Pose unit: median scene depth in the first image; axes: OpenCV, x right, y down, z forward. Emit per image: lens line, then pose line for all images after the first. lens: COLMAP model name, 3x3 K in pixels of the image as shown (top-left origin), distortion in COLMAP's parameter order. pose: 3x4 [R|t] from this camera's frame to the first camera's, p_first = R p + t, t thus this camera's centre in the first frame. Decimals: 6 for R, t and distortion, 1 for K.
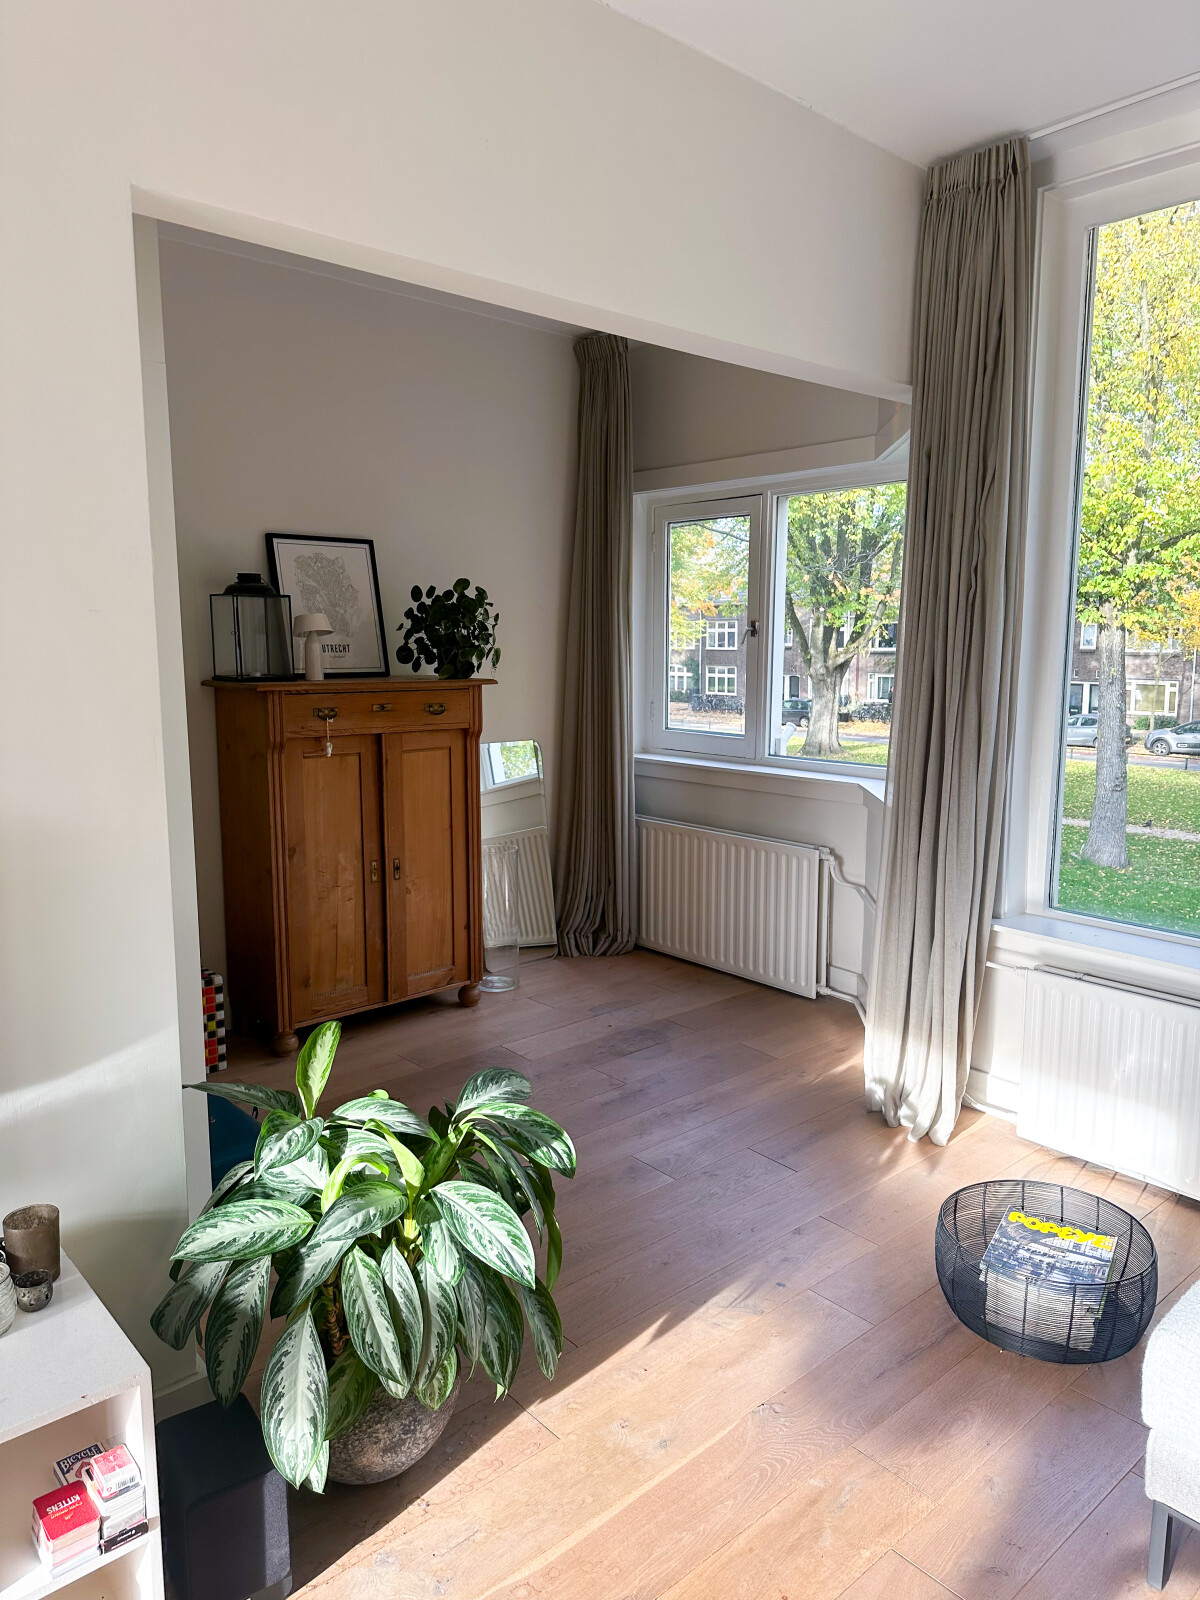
lens RADIAL K [[1118.4, 0, 515.7], [0, 1118.4, 800.3], [0, 0, 1]] dist [0.124373, -0.159725]
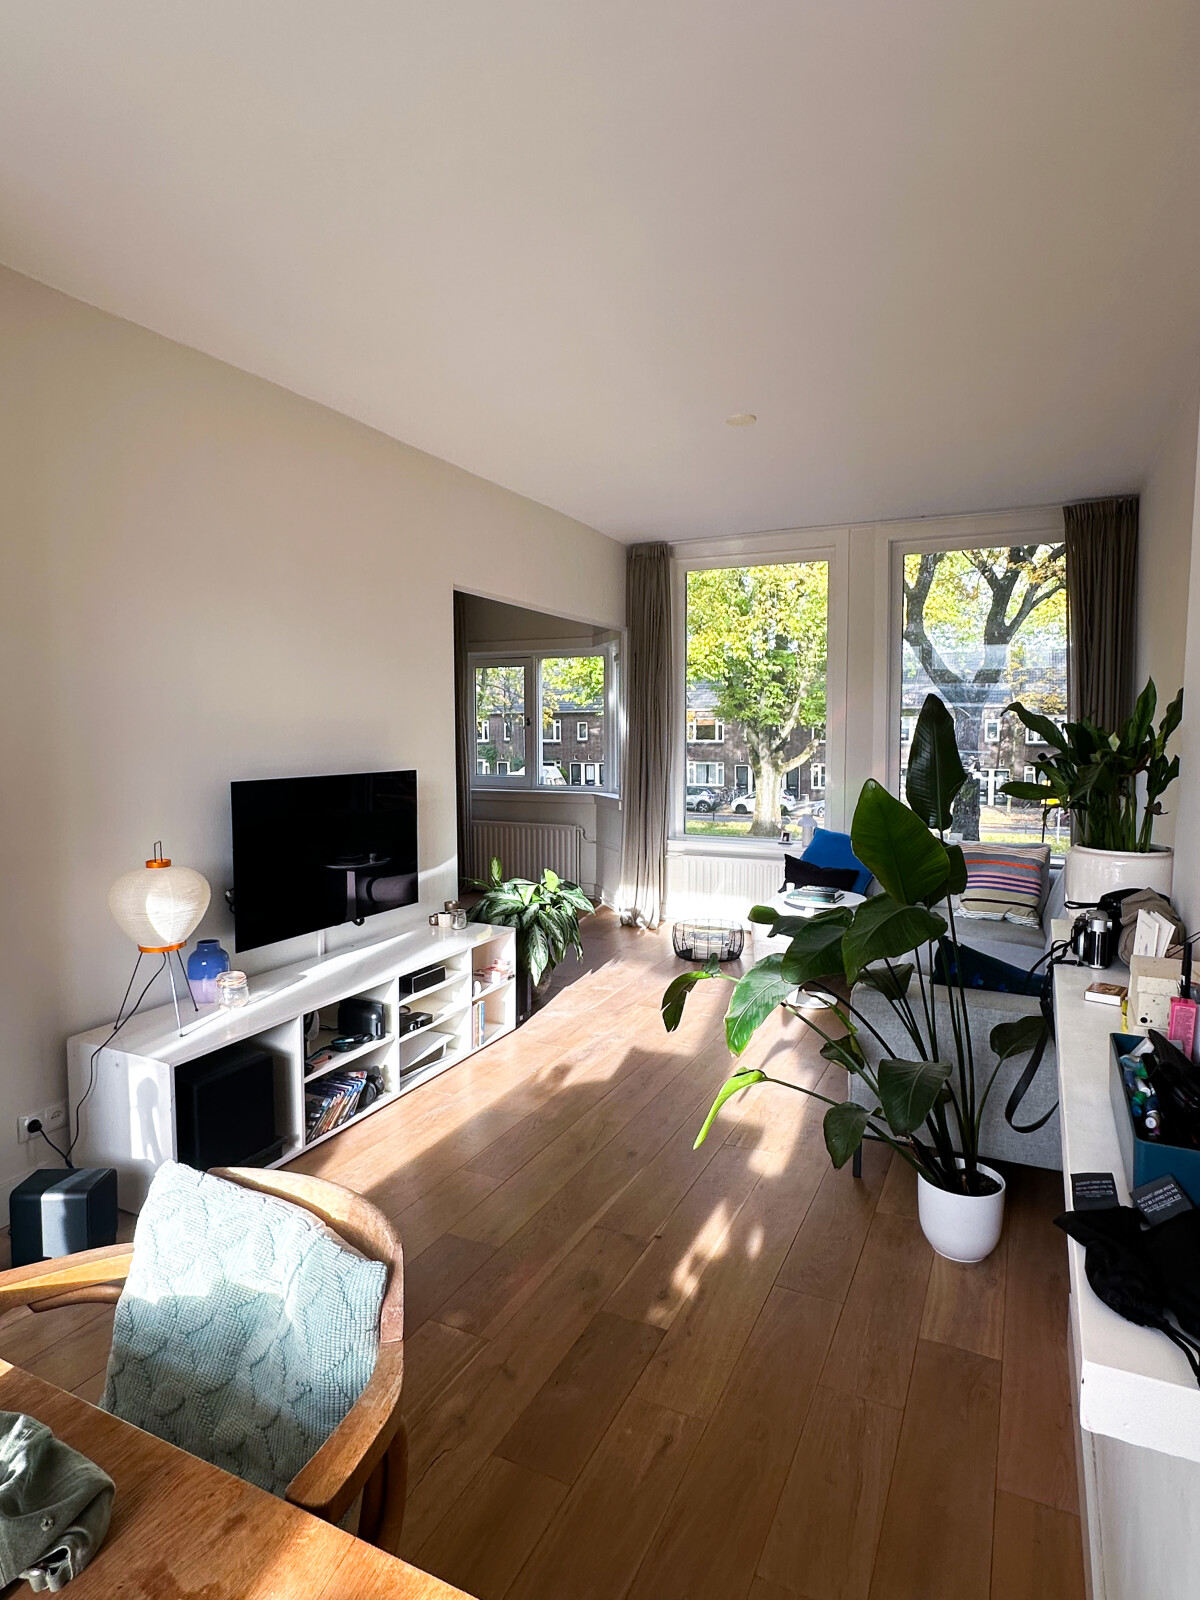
lens RADIAL K [[892.5, 0, 600.0], [0, 892.5, 800.0], [0, 0, 1]] dist [0.000012, 0.000018]
pose [[0.902657, -0.035342, 0.428907, -0.543806], [0.064308, 0.996510, -0.053226, 0.116926], [-0.425529, 0.075627, 0.901779, -0.701628]]
